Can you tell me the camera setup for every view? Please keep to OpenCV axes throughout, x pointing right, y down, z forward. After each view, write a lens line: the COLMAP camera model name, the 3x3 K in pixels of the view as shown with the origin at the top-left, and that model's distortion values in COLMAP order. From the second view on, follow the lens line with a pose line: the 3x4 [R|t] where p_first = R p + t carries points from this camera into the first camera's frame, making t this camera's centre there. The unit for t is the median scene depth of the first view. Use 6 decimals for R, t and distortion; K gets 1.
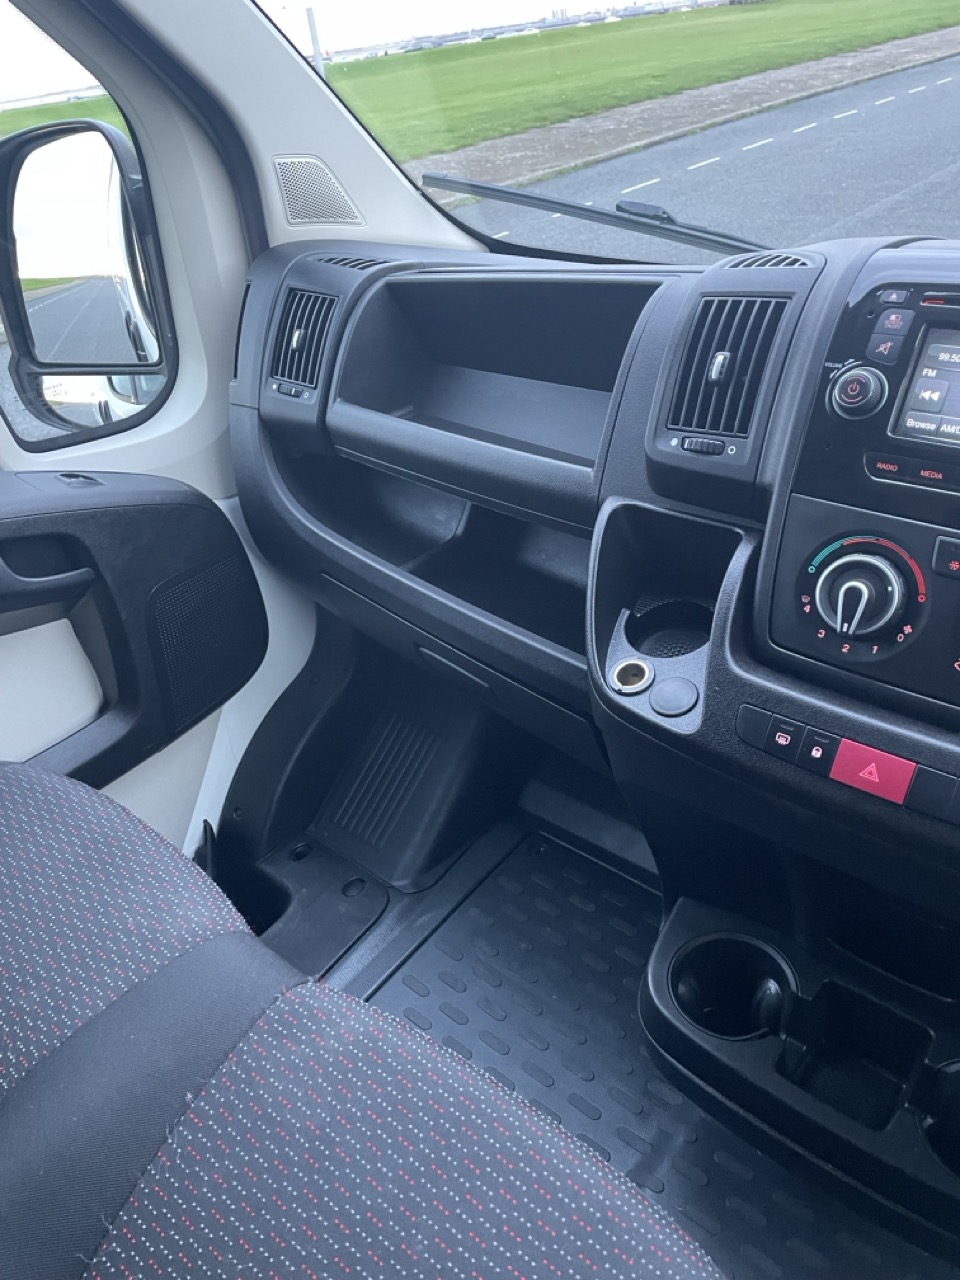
lens RADIAL K [[968.9, 0, 473.0], [0, 968.9, 639.8], [0, 0, 1]] dist [0.078762, -0.091120]
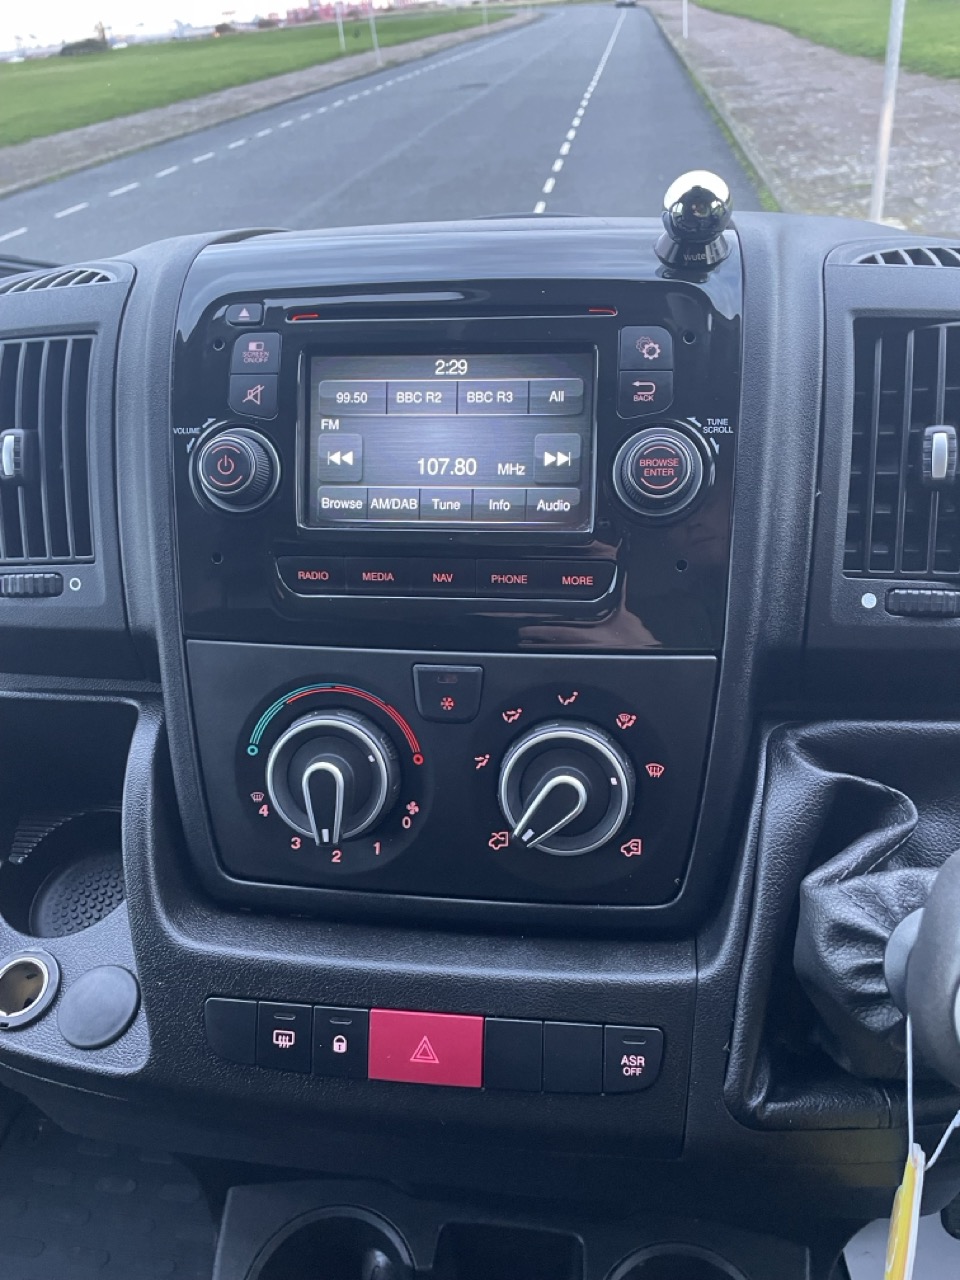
lens RADIAL K [[968.9, 0, 486.3], [0, 968.9, 648.4], [0, 0, 1]] dist [0.078762, -0.091120]
pose [[0.840619, -0.262365, 0.473841, 0.151197], [0.276499, 0.960135, 0.041102, -0.092602], [-0.465735, 0.096466, 0.879651, 0.292251]]
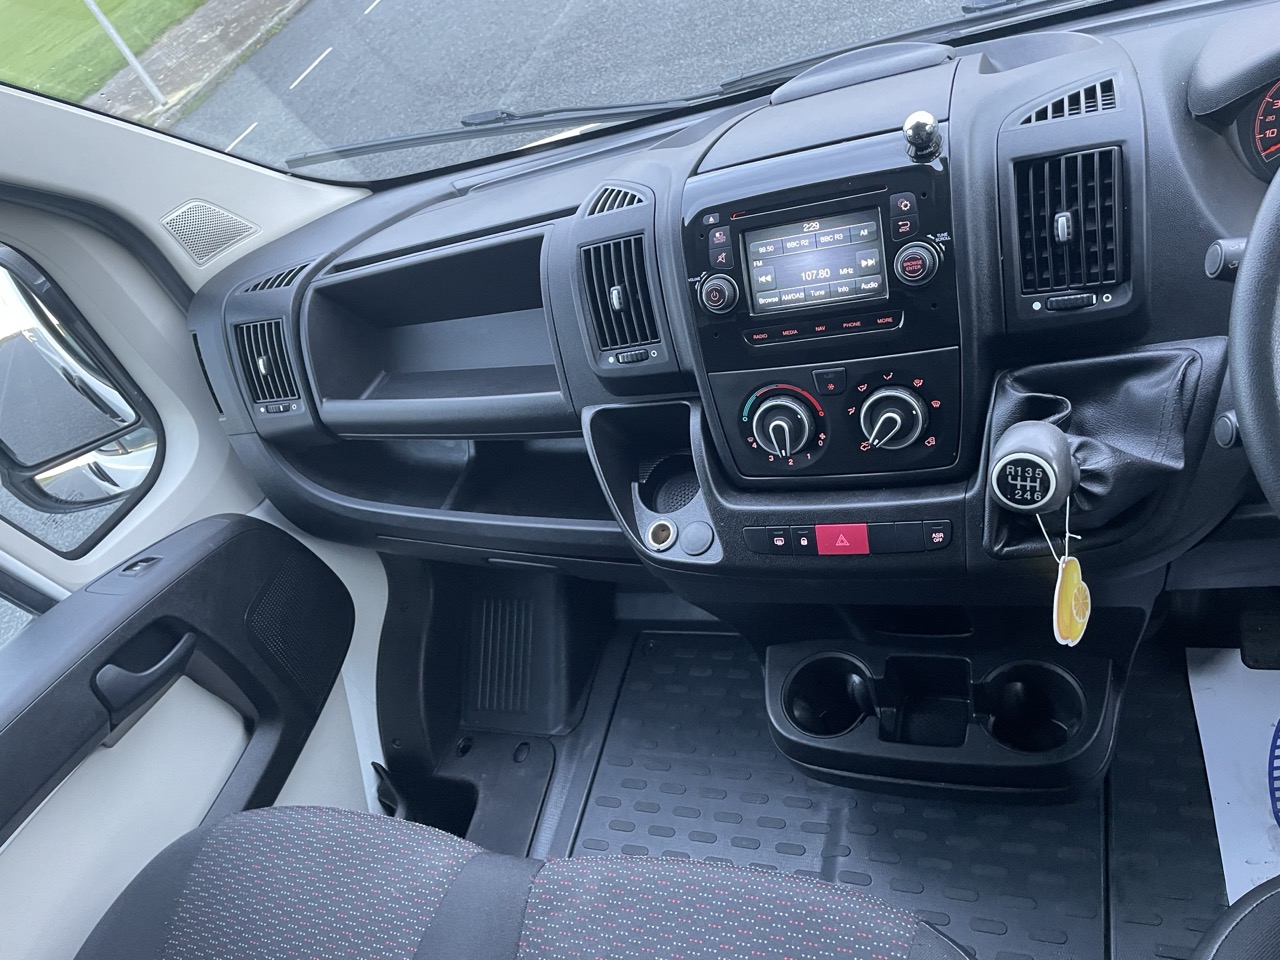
lens RADIAL K [[968.9, 0, 643.6], [0, 968.9, 466.2], [0, 0, 1]] dist [0.078762, -0.091120]
pose [[0.885352, -0.447000, 0.127841, 0.015314], [0.436293, 0.893808, 0.103712, -0.167149], [-0.160625, -0.036045, 0.986357, -0.240857]]
